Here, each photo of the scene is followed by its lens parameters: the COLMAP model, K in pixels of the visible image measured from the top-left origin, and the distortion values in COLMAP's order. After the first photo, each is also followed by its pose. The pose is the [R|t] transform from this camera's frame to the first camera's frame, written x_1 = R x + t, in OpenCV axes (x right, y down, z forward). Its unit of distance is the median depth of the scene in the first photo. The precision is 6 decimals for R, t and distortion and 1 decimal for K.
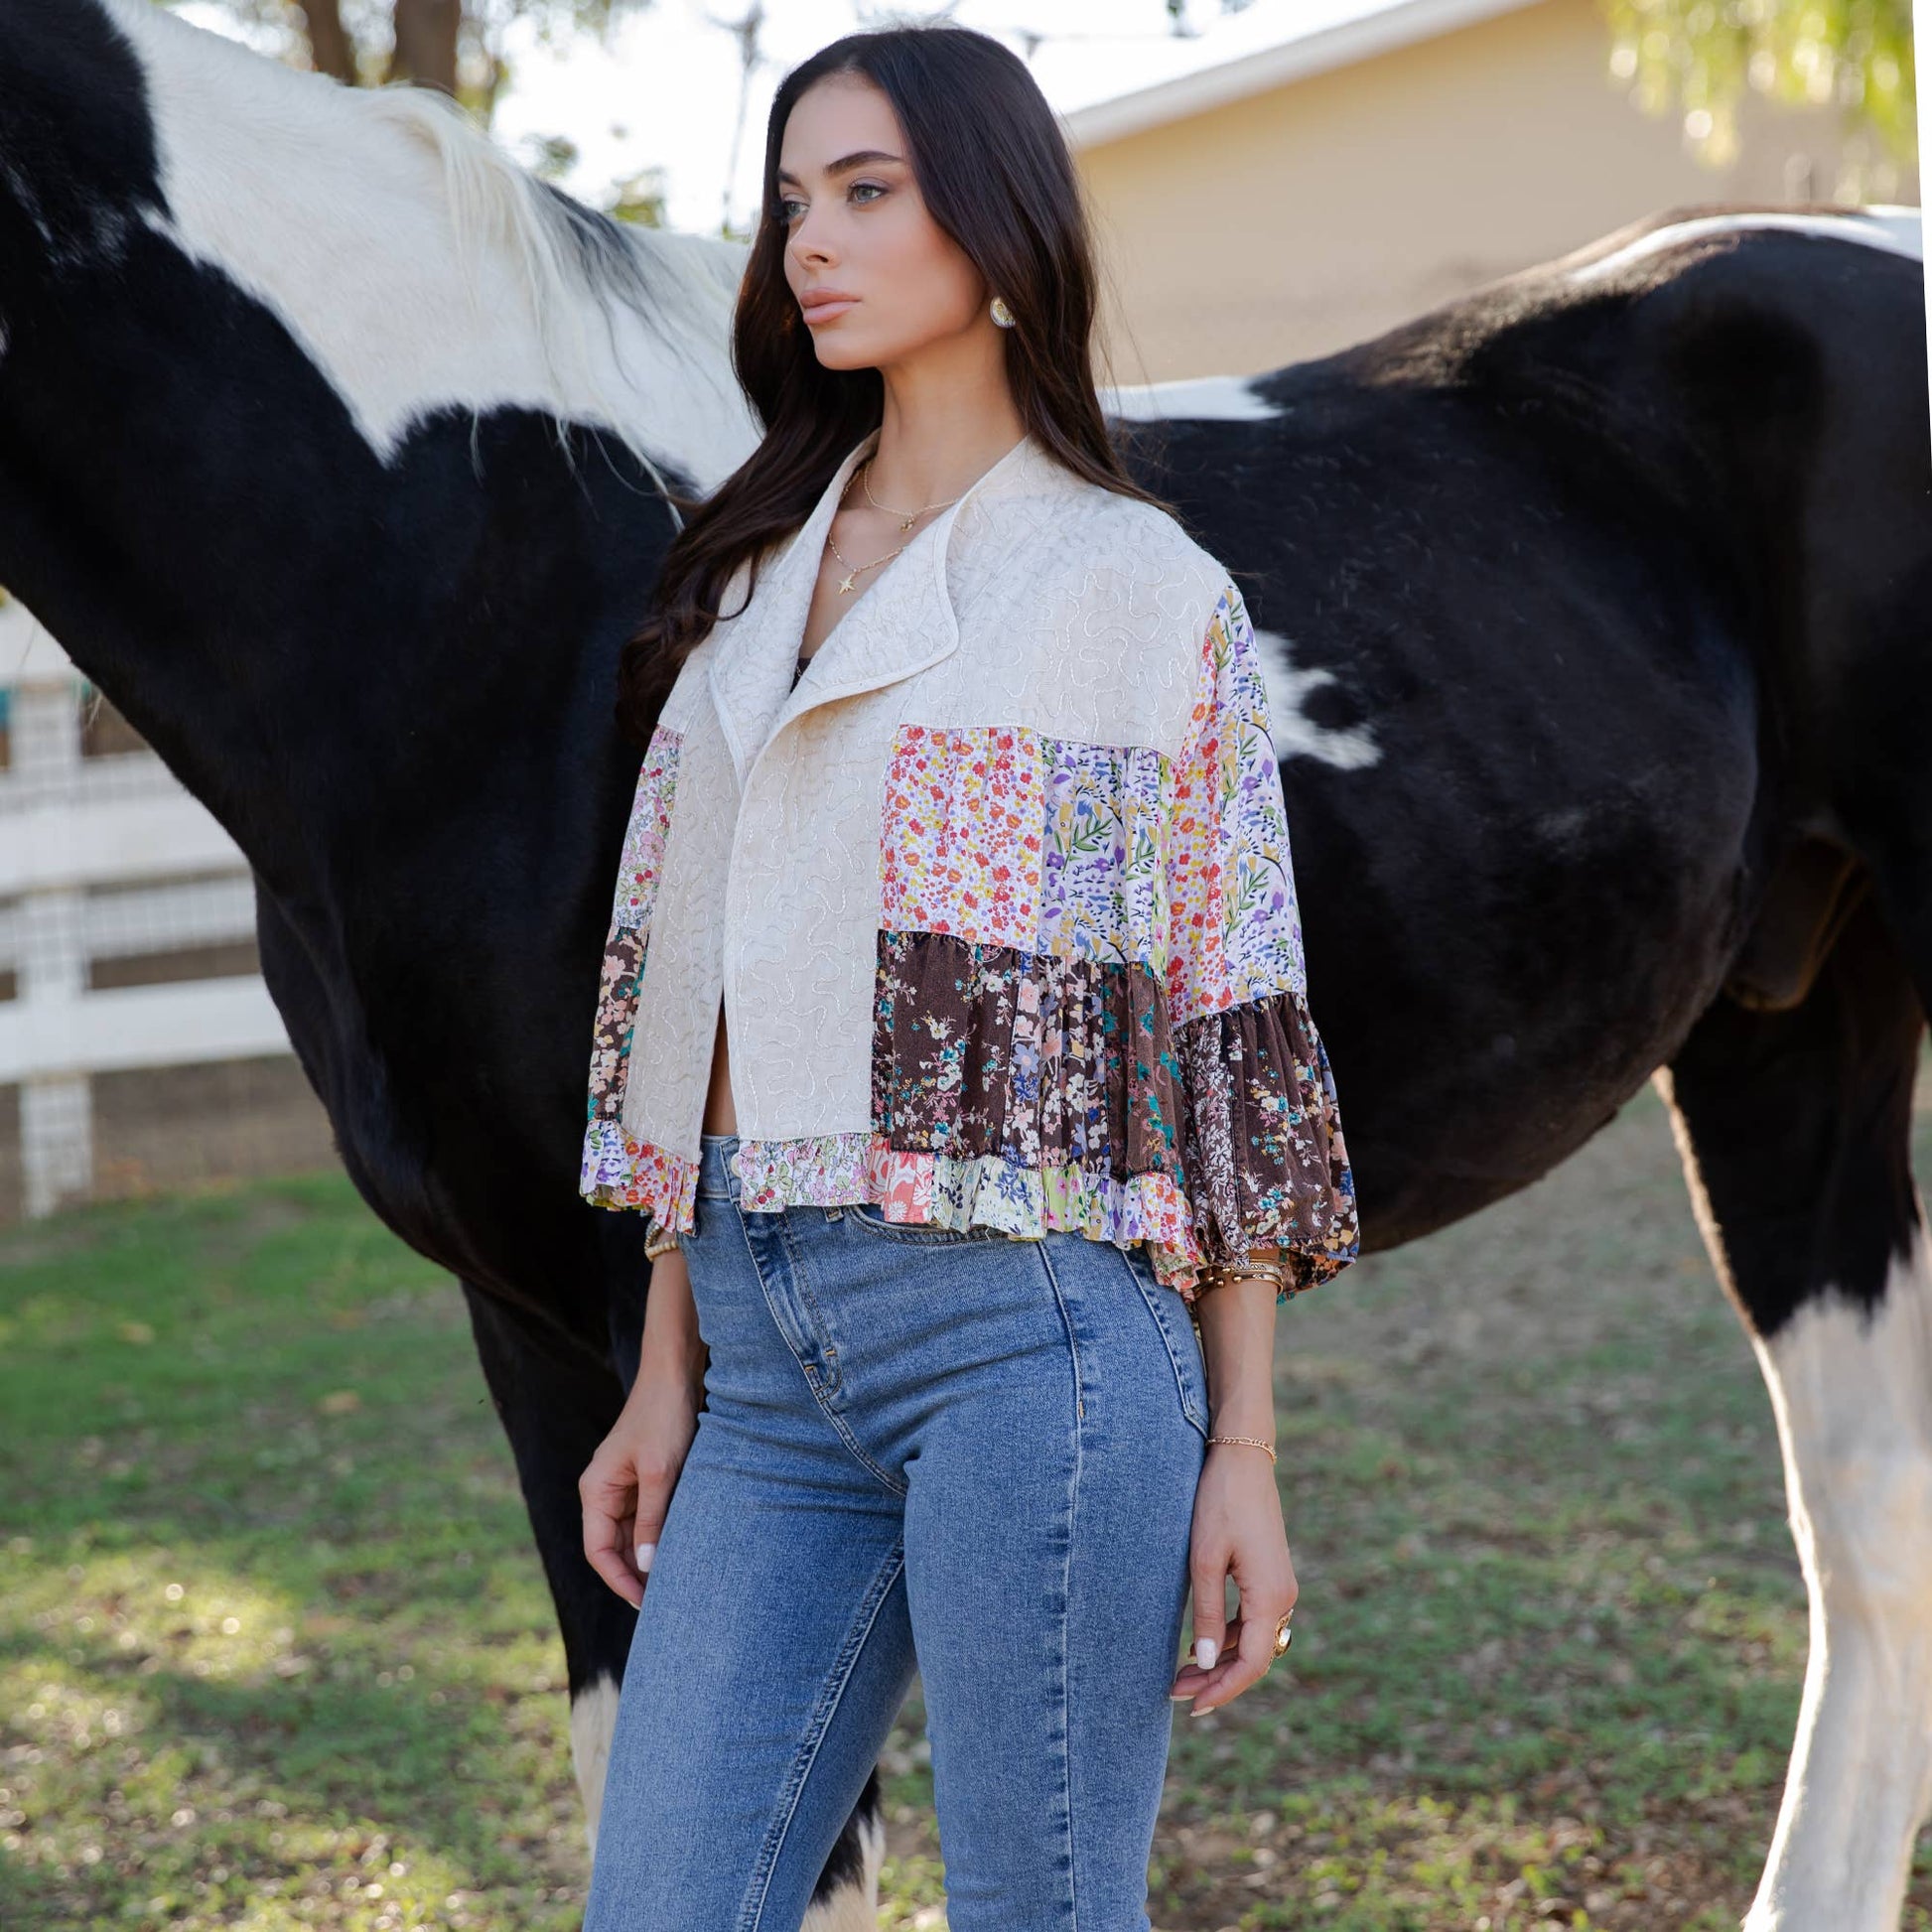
lens RADIAL K [[5429.5, 0, 1063.6], [0, 5429.5, 911.1], [0, 0, 1]] dist [0.343203, 0.000000]
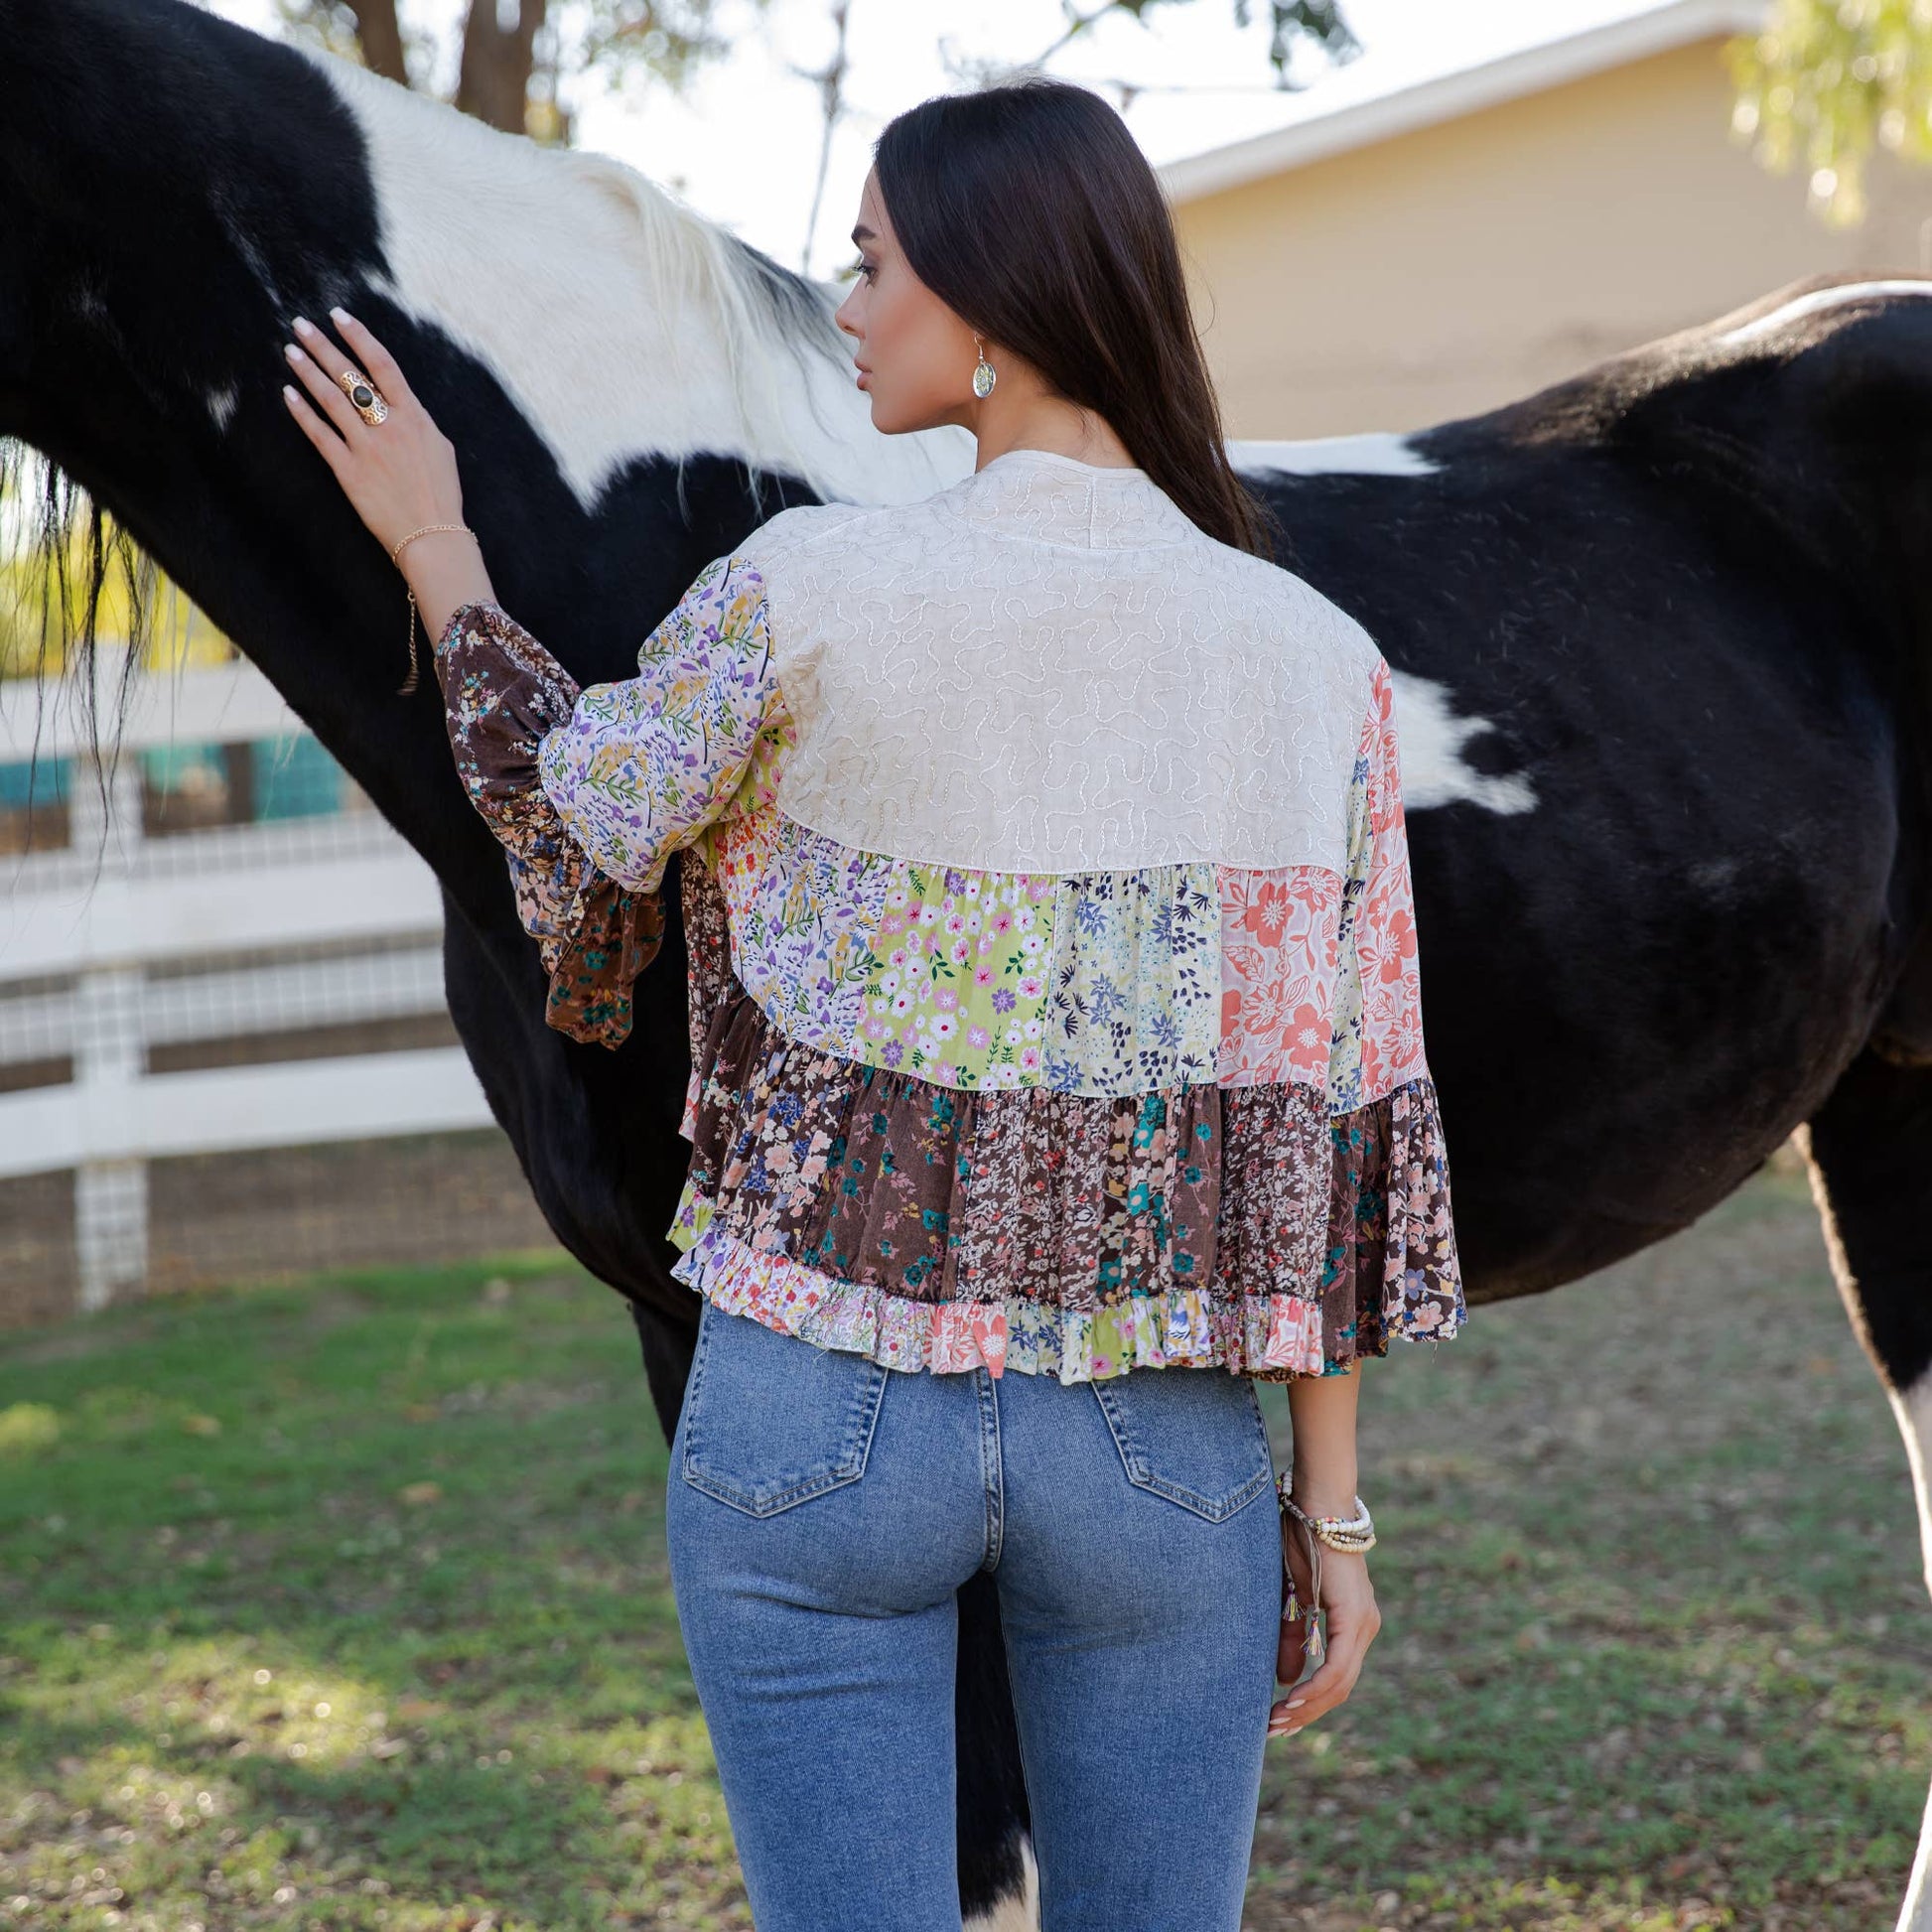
lens RADIAL K [[6075.0, 0, 1034.7], [0, 6075.0, 913.8], [0, 0, 1]] dist [0.247972, 0.000000]
pose [[0.999921, 0.007663, -0.009942, -0.016734], [-0.007874, 0.999742, -0.021324, 0.011822], [0.009776, 0.021400, 0.999723, -0.100845]]
